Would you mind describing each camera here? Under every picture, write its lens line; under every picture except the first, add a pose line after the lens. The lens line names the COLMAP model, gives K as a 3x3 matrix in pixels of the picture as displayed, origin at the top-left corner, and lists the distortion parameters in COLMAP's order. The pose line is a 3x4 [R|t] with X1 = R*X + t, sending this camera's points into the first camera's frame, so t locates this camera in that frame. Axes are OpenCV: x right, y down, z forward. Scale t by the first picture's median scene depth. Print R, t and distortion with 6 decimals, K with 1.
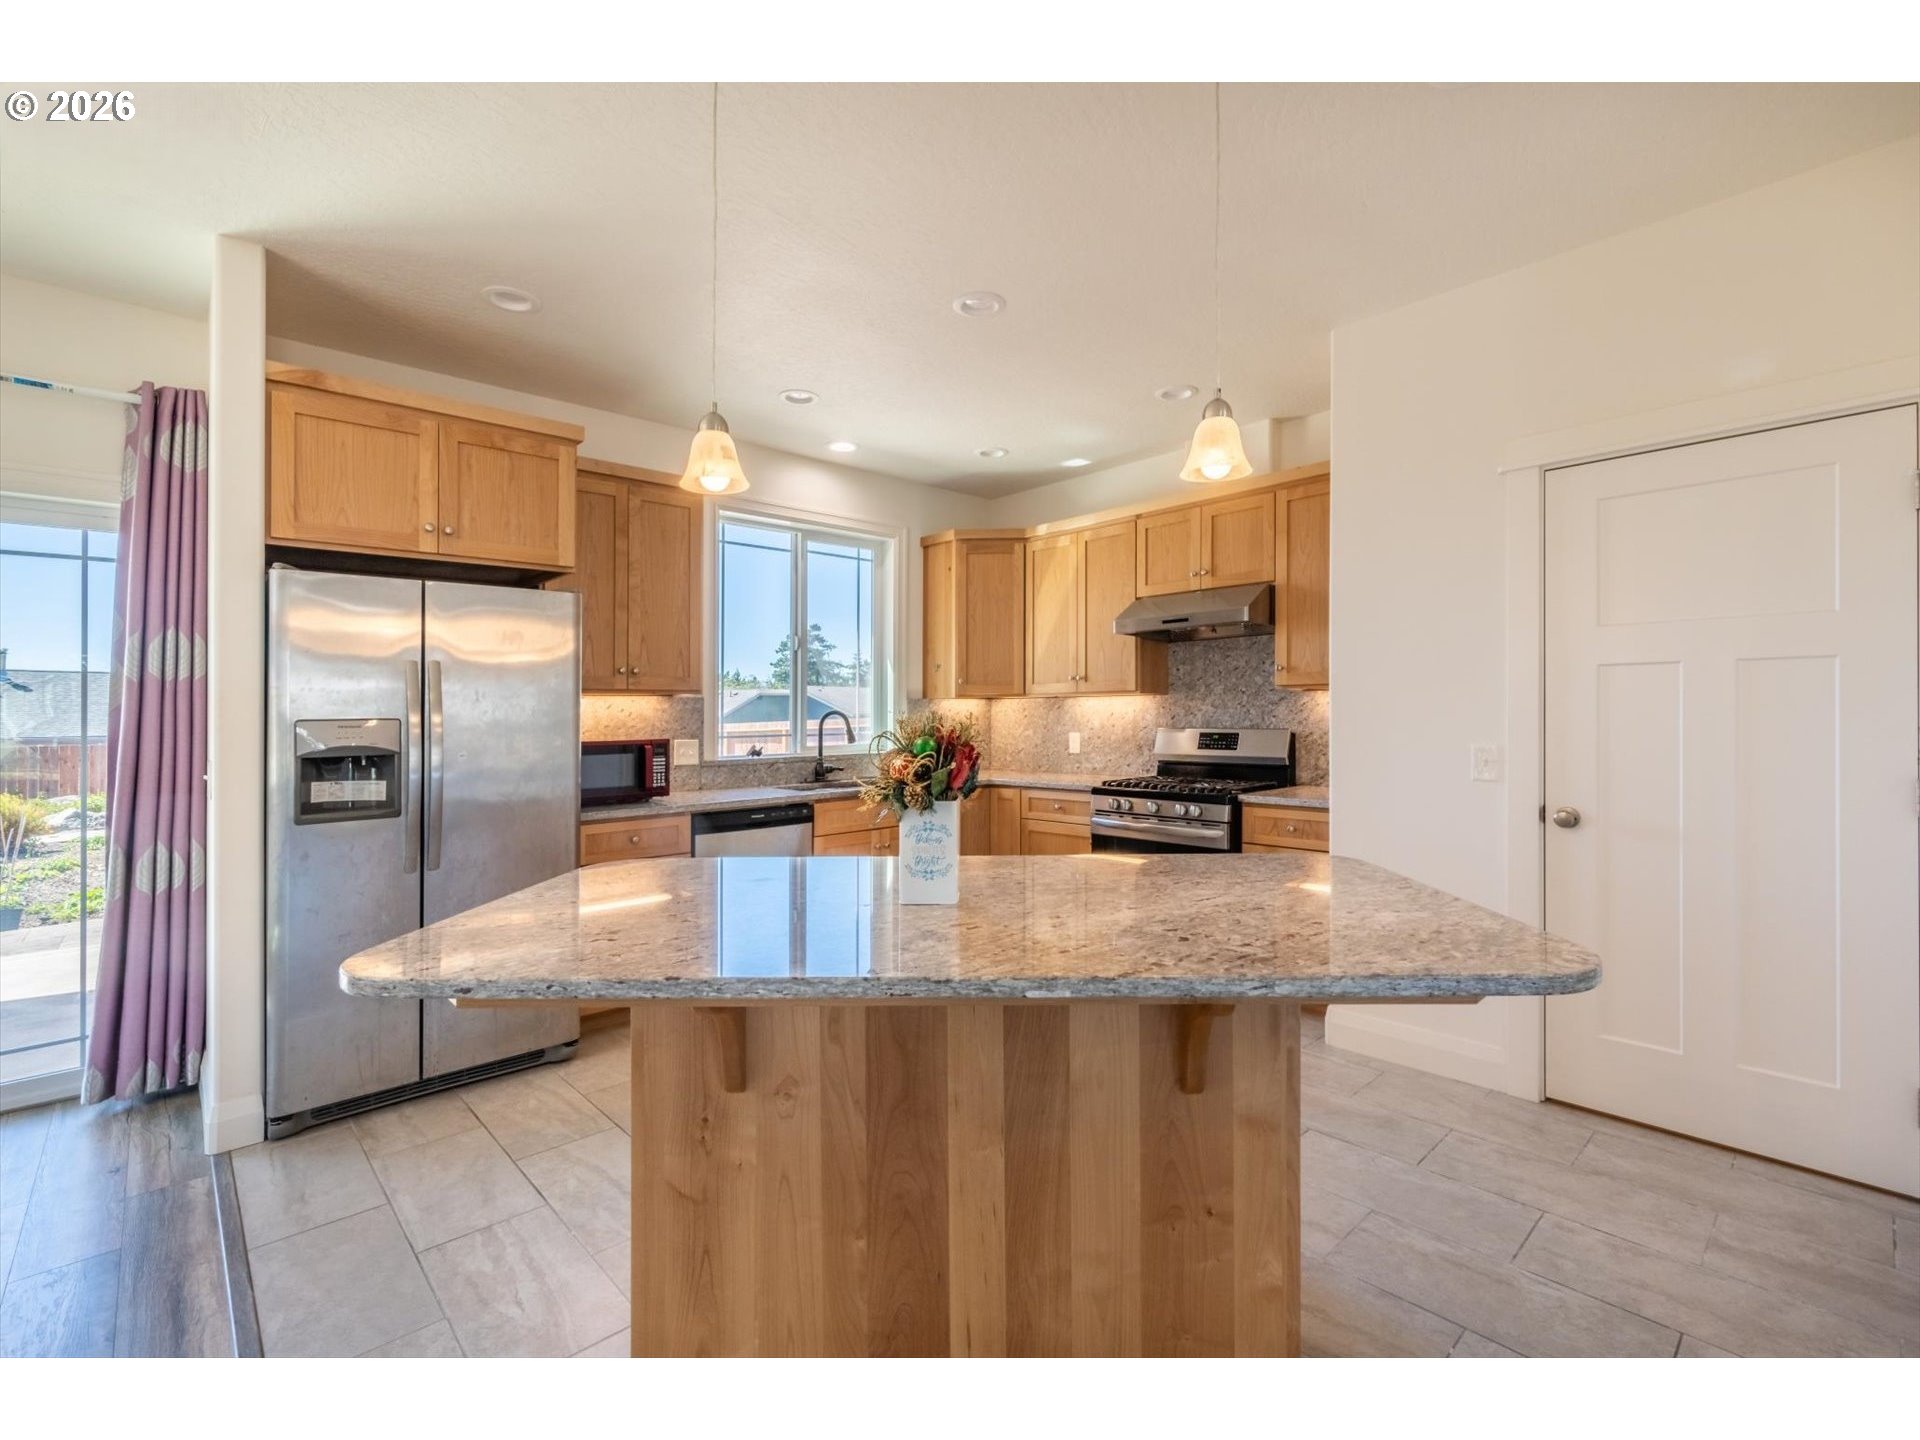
lens RADIAL K [[875.0, 0, 958.2], [0, 875.0, 703.1], [0, 0, 1]] dist [0.003281, 0.001963]
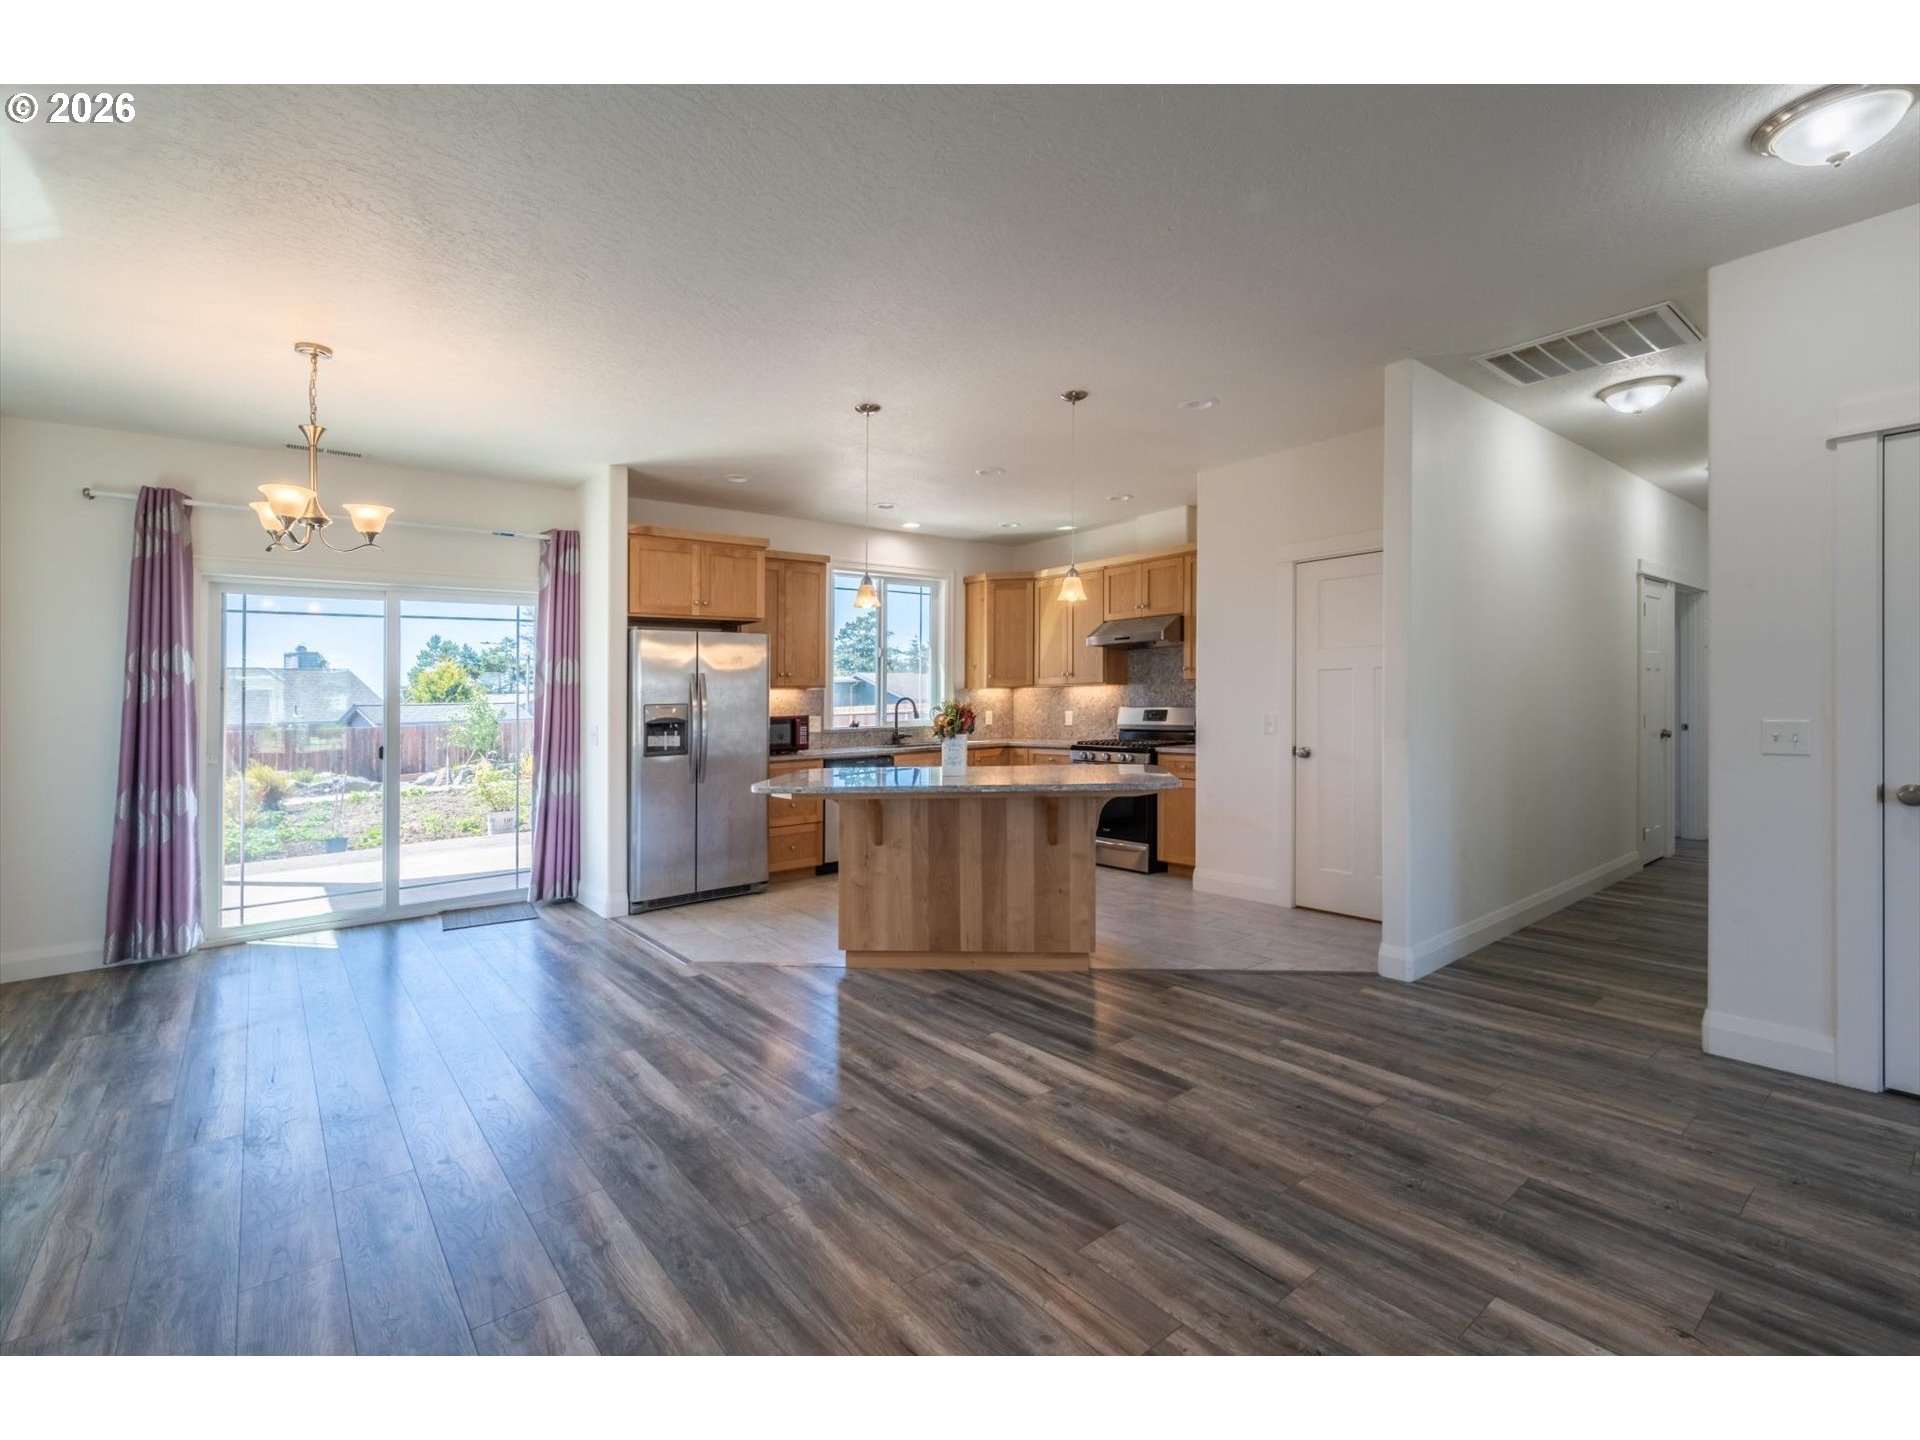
lens RADIAL K [[875.0, 0, 960.9], [0, 875.0, 667.4], [0, 0, 1]] dist [0.003281, 0.001963]
pose [[0.997871, -0.008380, -0.064678, 0.058622], [0.006867, 0.999698, -0.023592, -0.007205], [0.064856, 0.023098, 0.997627, -0.571319]]
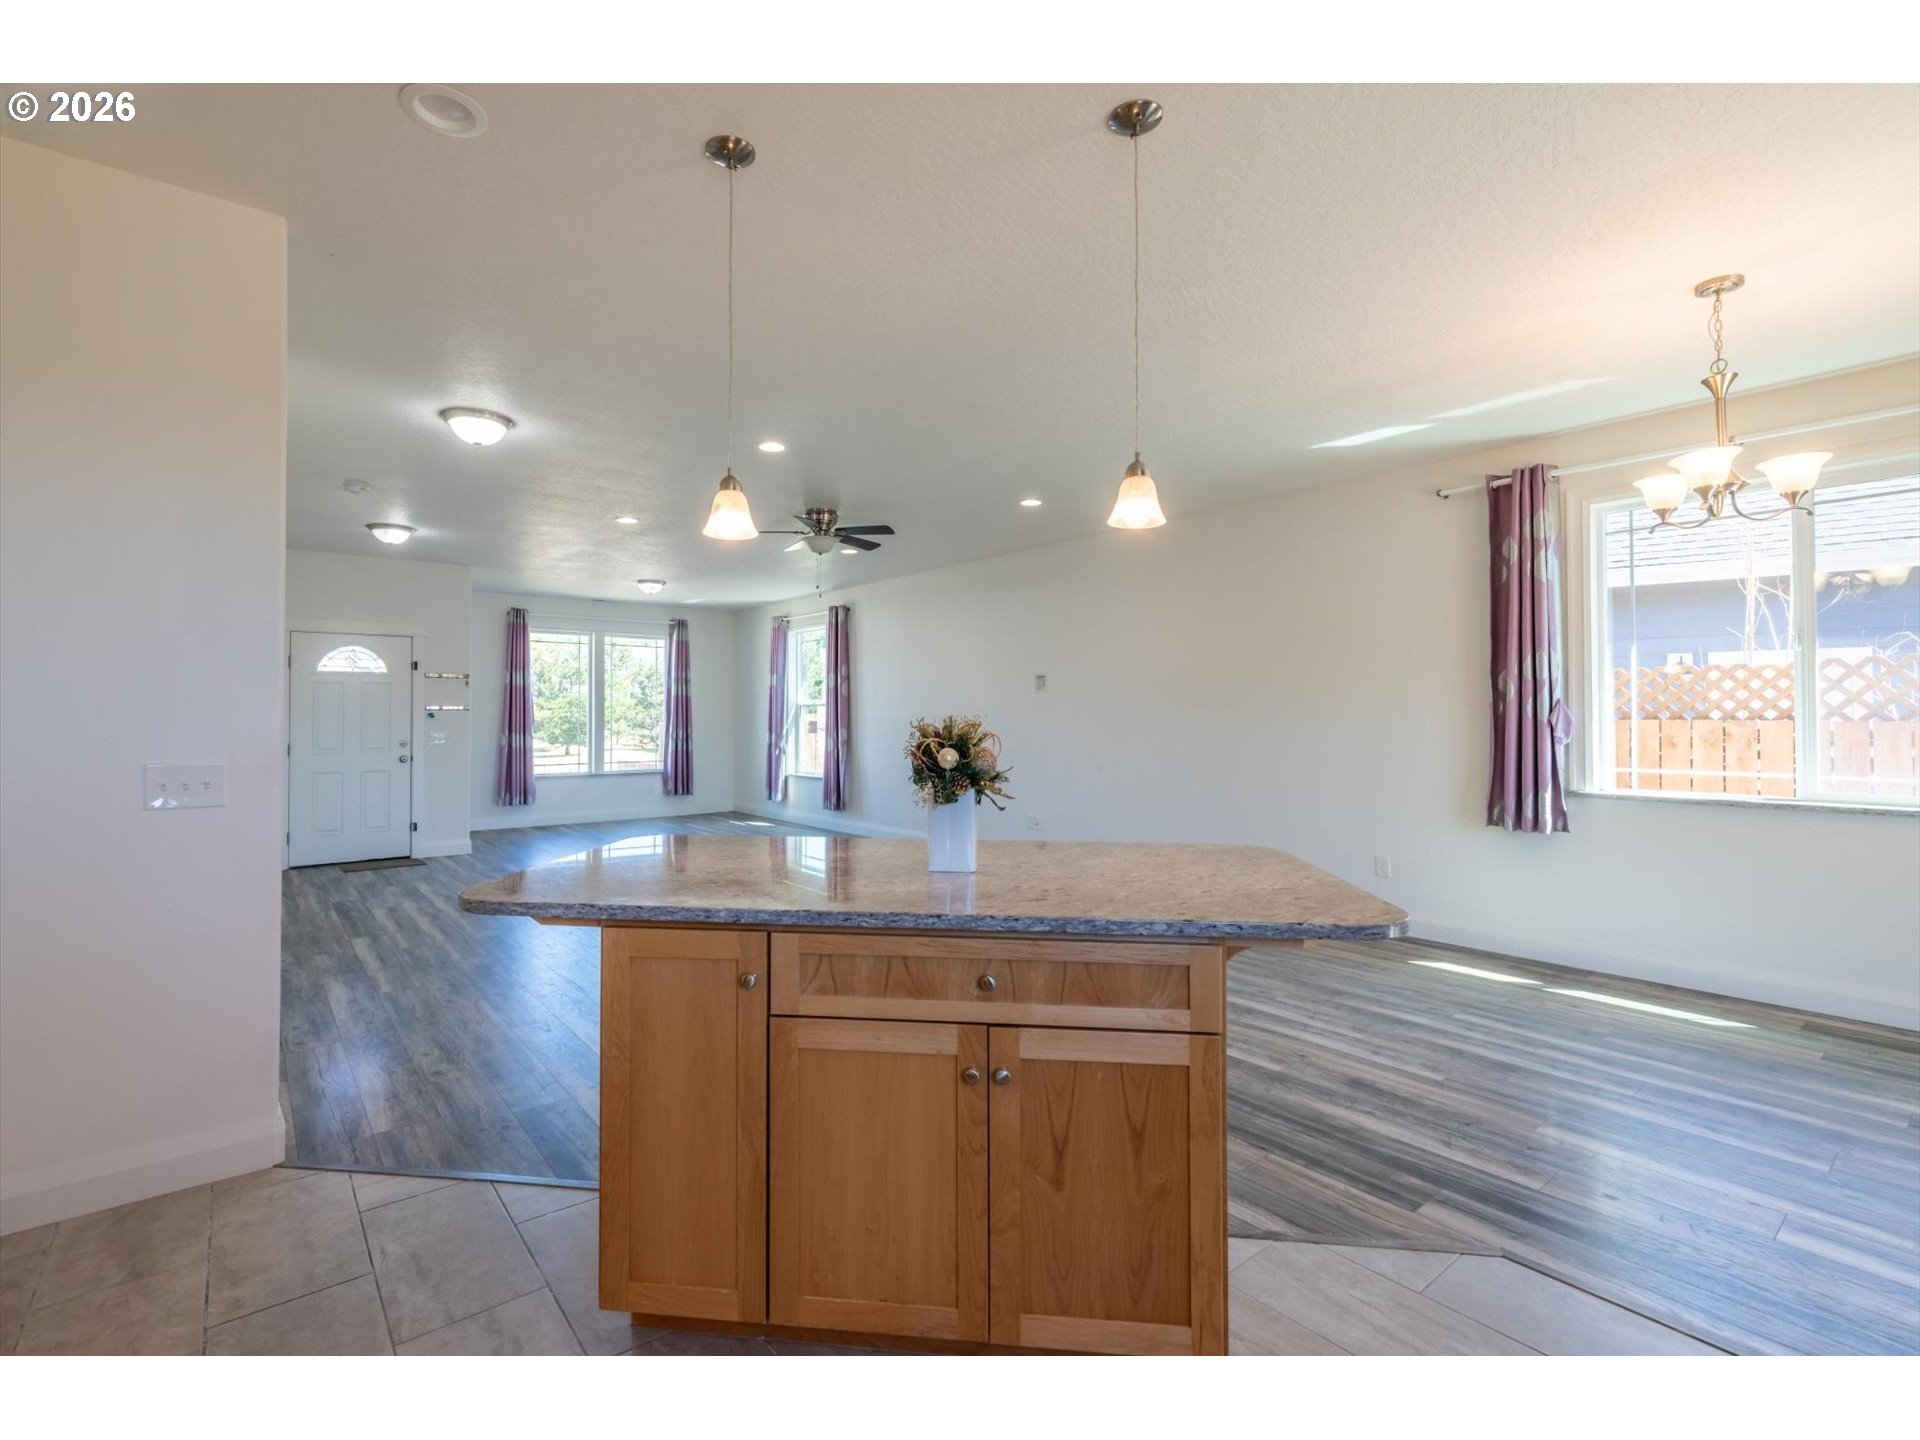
lens RADIAL K [[875.0, 0, 917.4], [0, 875.0, 717.5], [0, 0, 1]] dist [0.003281, 0.001963]
pose [[-0.997252, 0.016804, 0.072151, -0.032979], [0.016110, 0.999818, -0.010187, 0.009893], [-0.072309, -0.008997, -0.997342, 0.881930]]
